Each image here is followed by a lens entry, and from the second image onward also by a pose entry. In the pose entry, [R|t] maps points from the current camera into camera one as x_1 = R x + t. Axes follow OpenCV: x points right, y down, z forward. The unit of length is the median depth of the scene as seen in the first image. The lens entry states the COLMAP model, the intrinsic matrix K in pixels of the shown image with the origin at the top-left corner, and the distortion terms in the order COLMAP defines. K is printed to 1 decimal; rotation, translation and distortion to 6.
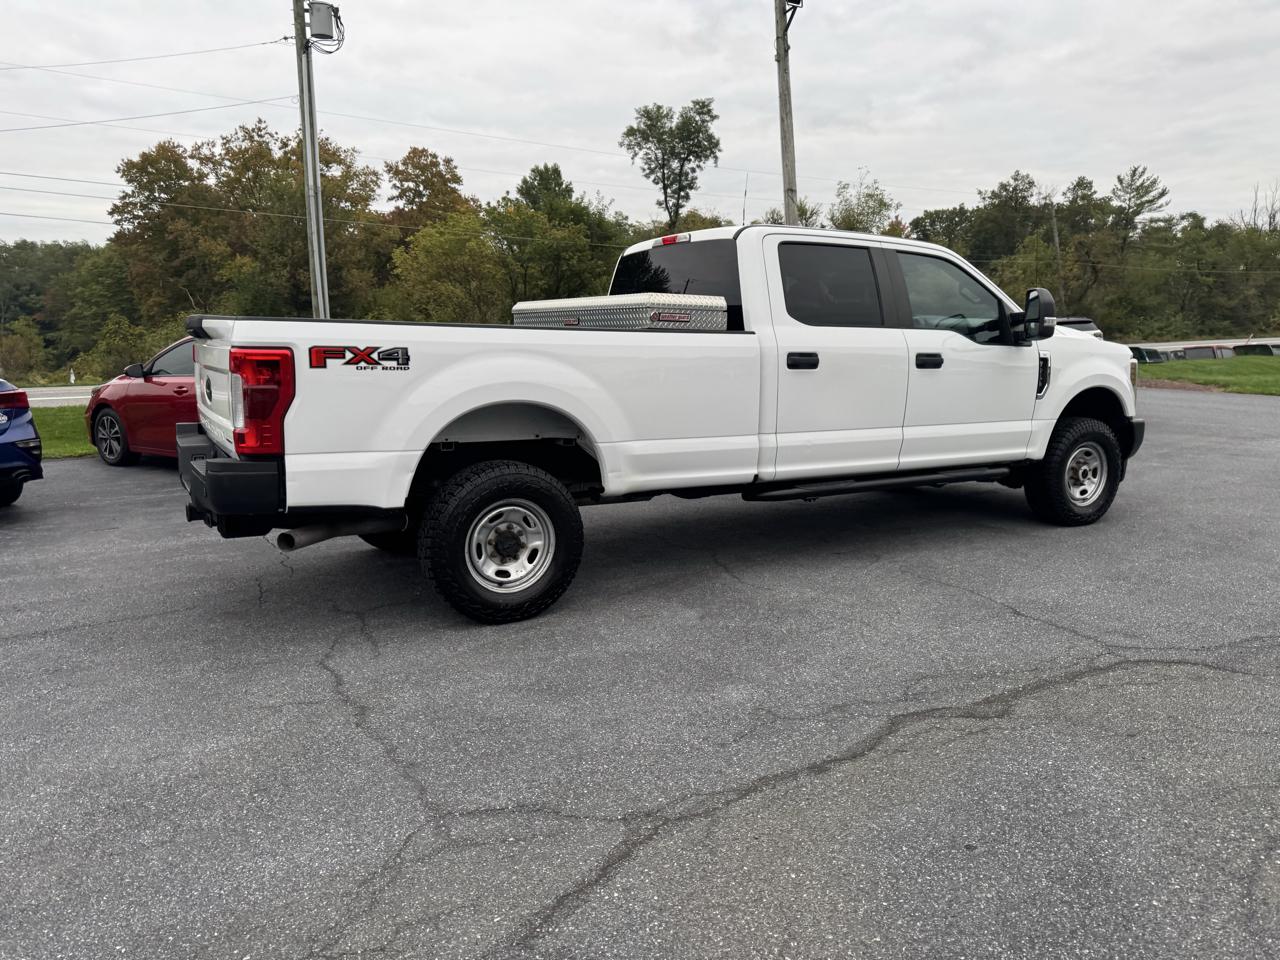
lens RADIAL K [[898.3, 0, 633.6], [0, 898.3, 479.9], [0, 0, 1]] dist [0.090278, -0.139900]
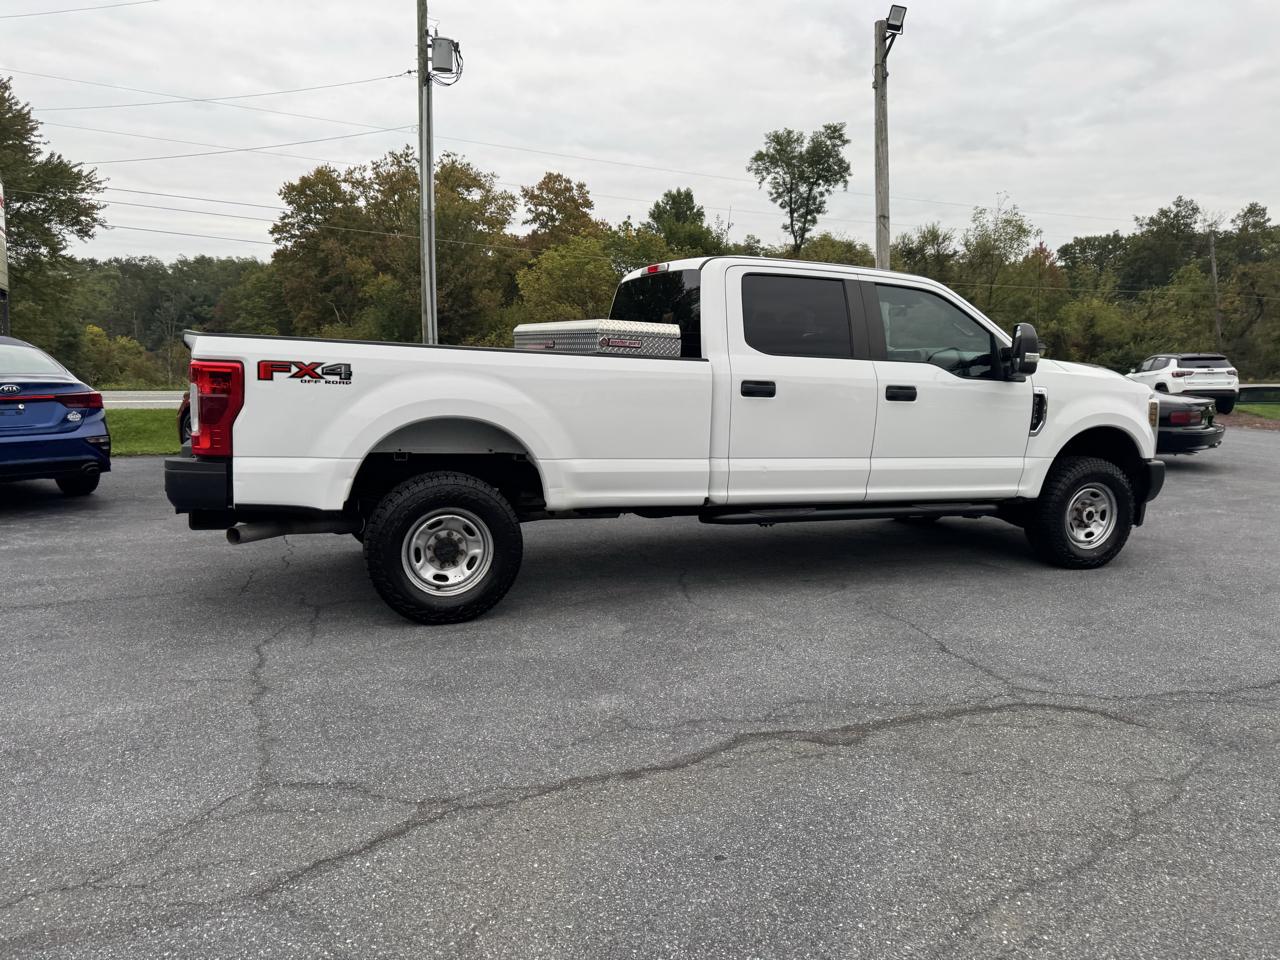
lens RADIAL K [[899.0, 0, 634.0], [0, 899.0, 481.4], [0, 0, 1]] dist [0.068874, -0.087066]
pose [[0.989251, 0.047383, -0.138335, 0.105543], [-0.050347, 0.998569, -0.018005, -0.000900], [0.137284, 0.024777, 0.990222, -0.014192]]
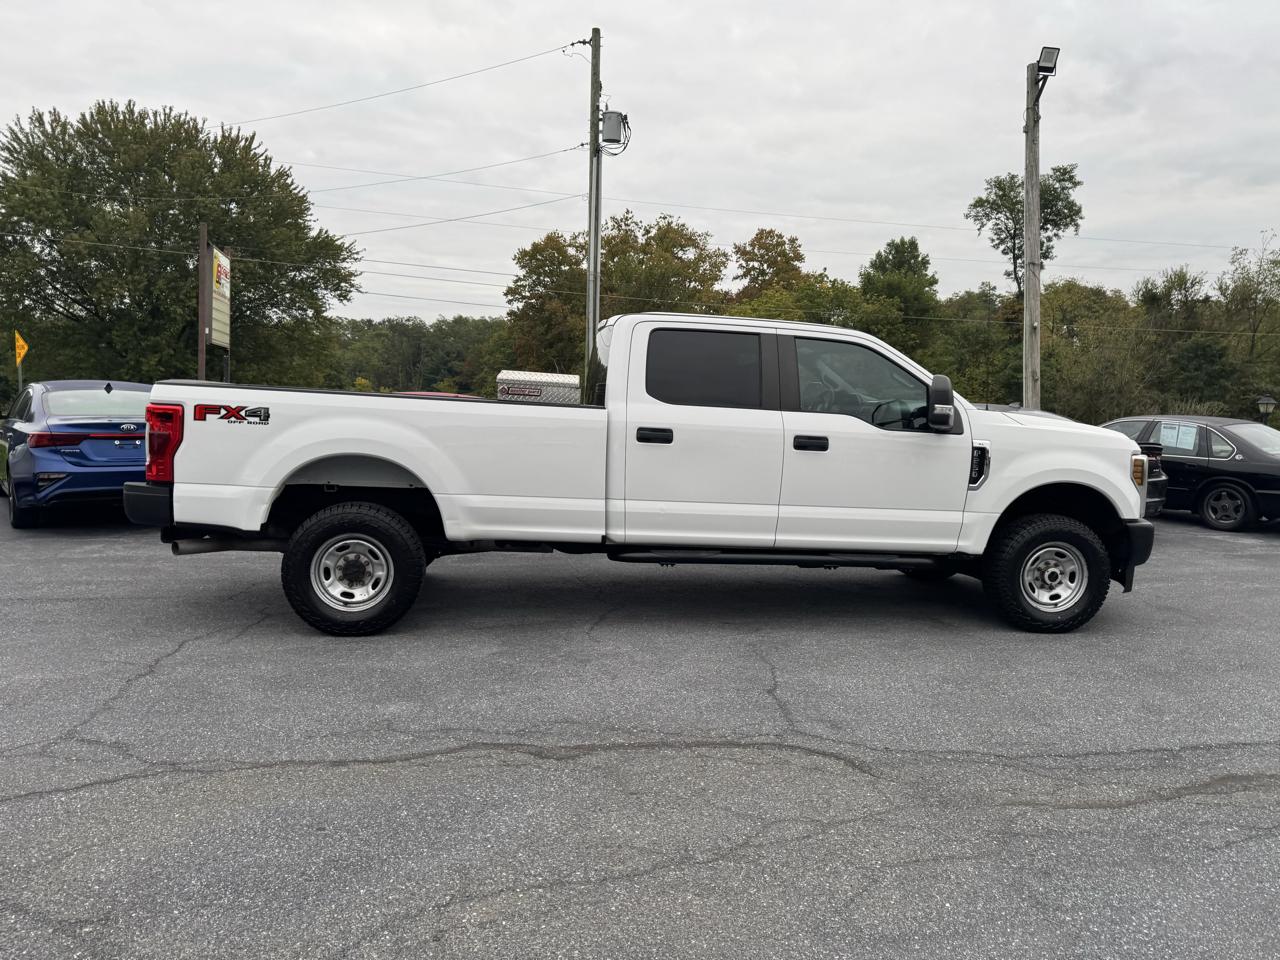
lens RADIAL K [[905.8, 0, 643.4], [0, 905.8, 482.3], [0, 0, 1]] dist [0.032929, -0.038506]
pose [[0.925990, 0.067195, -0.371521, 0.315829], [-0.094554, 0.993949, -0.055898, -0.007552], [0.365517, 0.086890, 0.926740, -0.002295]]
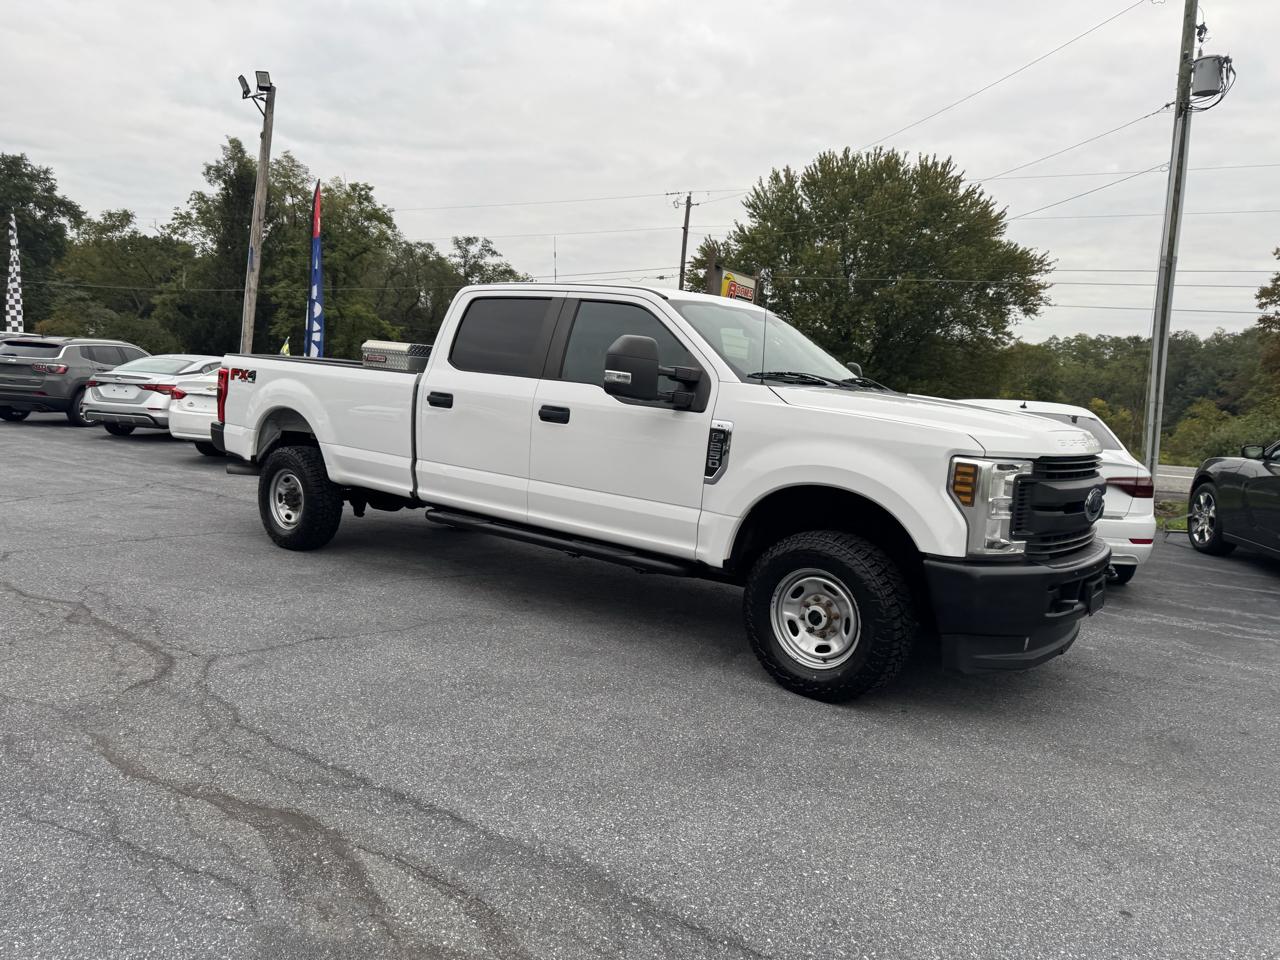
lens RADIAL K [[899.0, 0, 634.0], [0, 899.0, 481.4], [0, 0, 1]] dist [0.068874, -0.087066]
pose [[0.366714, 0.123420, -0.922111, 0.723719], [-0.207171, 0.977107, 0.048391, -0.074508], [0.906974, 0.173288, 0.383888, 0.437356]]
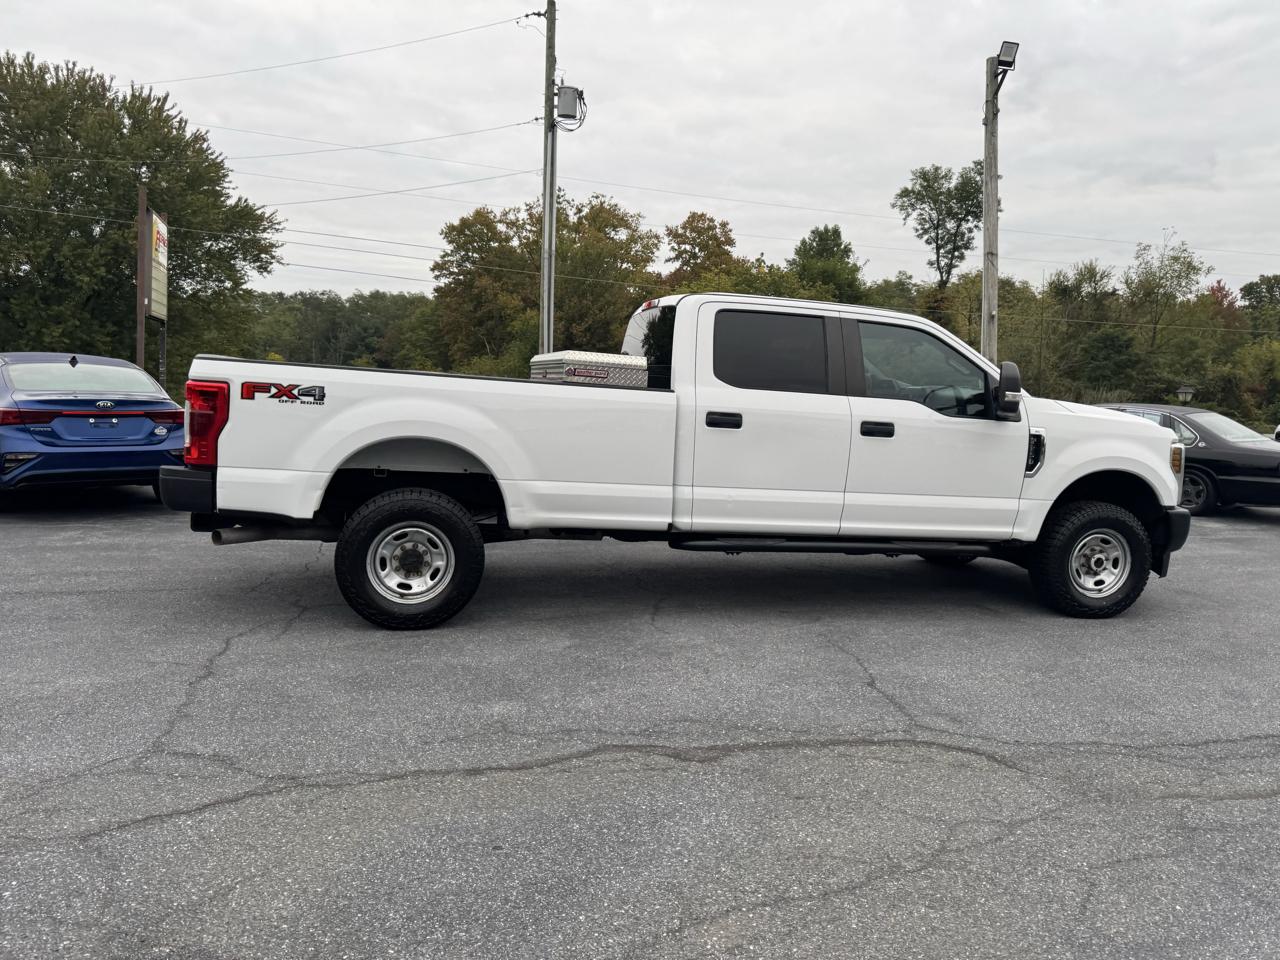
lens RADIAL K [[900.1, 0, 647.5], [0, 900.1, 479.1], [0, 0, 1]] dist [0.057421, -0.068368]
pose [[0.956155, 0.076897, -0.282584, 0.219484], [-0.094064, 0.994424, -0.047670, -0.002756], [0.277343, 0.072161, 0.958057, -0.013293]]
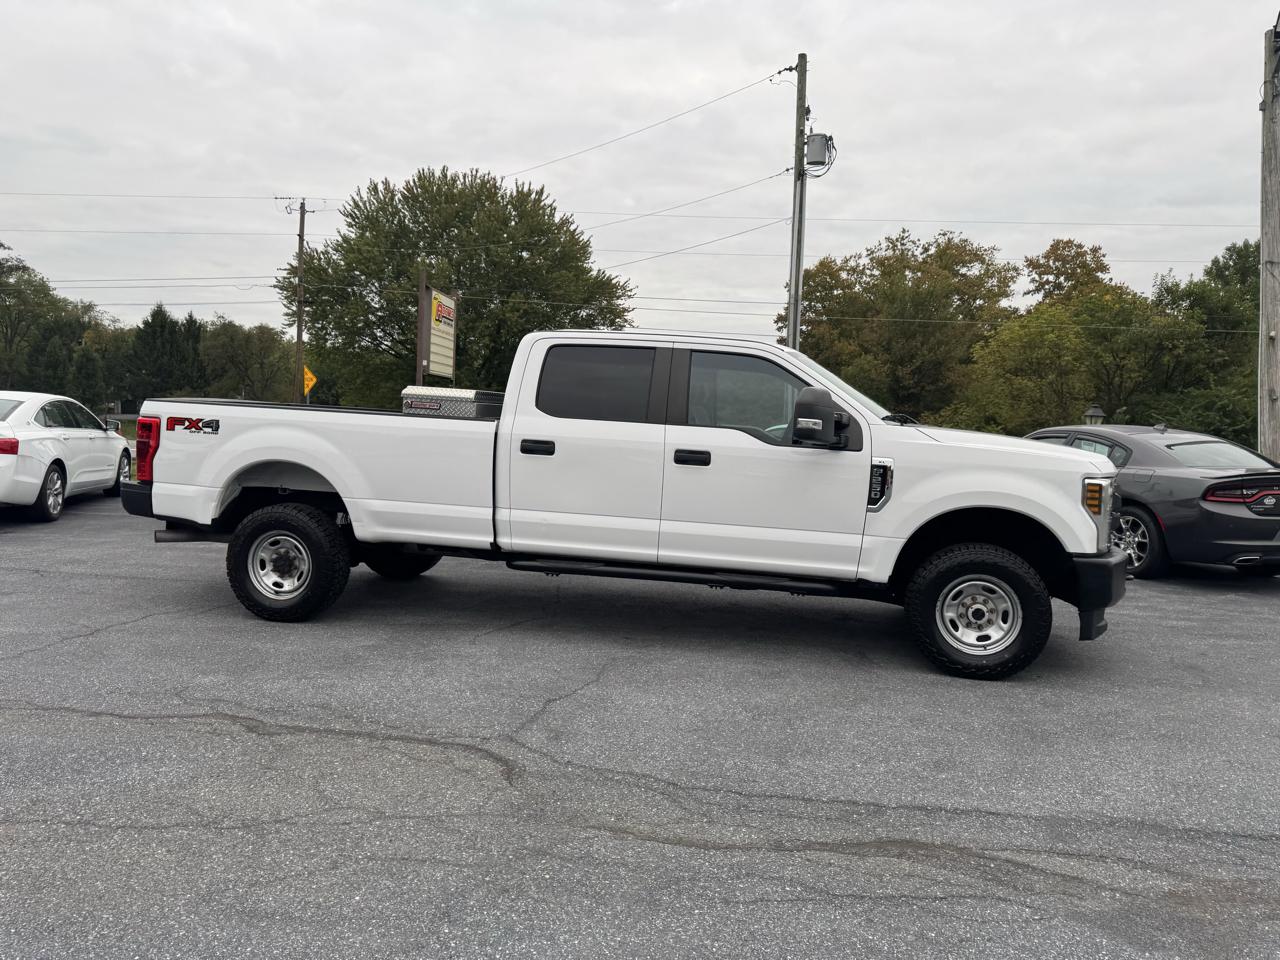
lens RADIAL K [[903.6, 0, 638.1], [0, 903.6, 475.4], [0, 0, 1]] dist [0.041830, -0.050098]
pose [[0.753424, 0.070998, -0.653691, 0.553079], [-0.139699, 0.988741, -0.053625, -0.030115], [0.642524, 0.131722, 0.754859, 0.130786]]
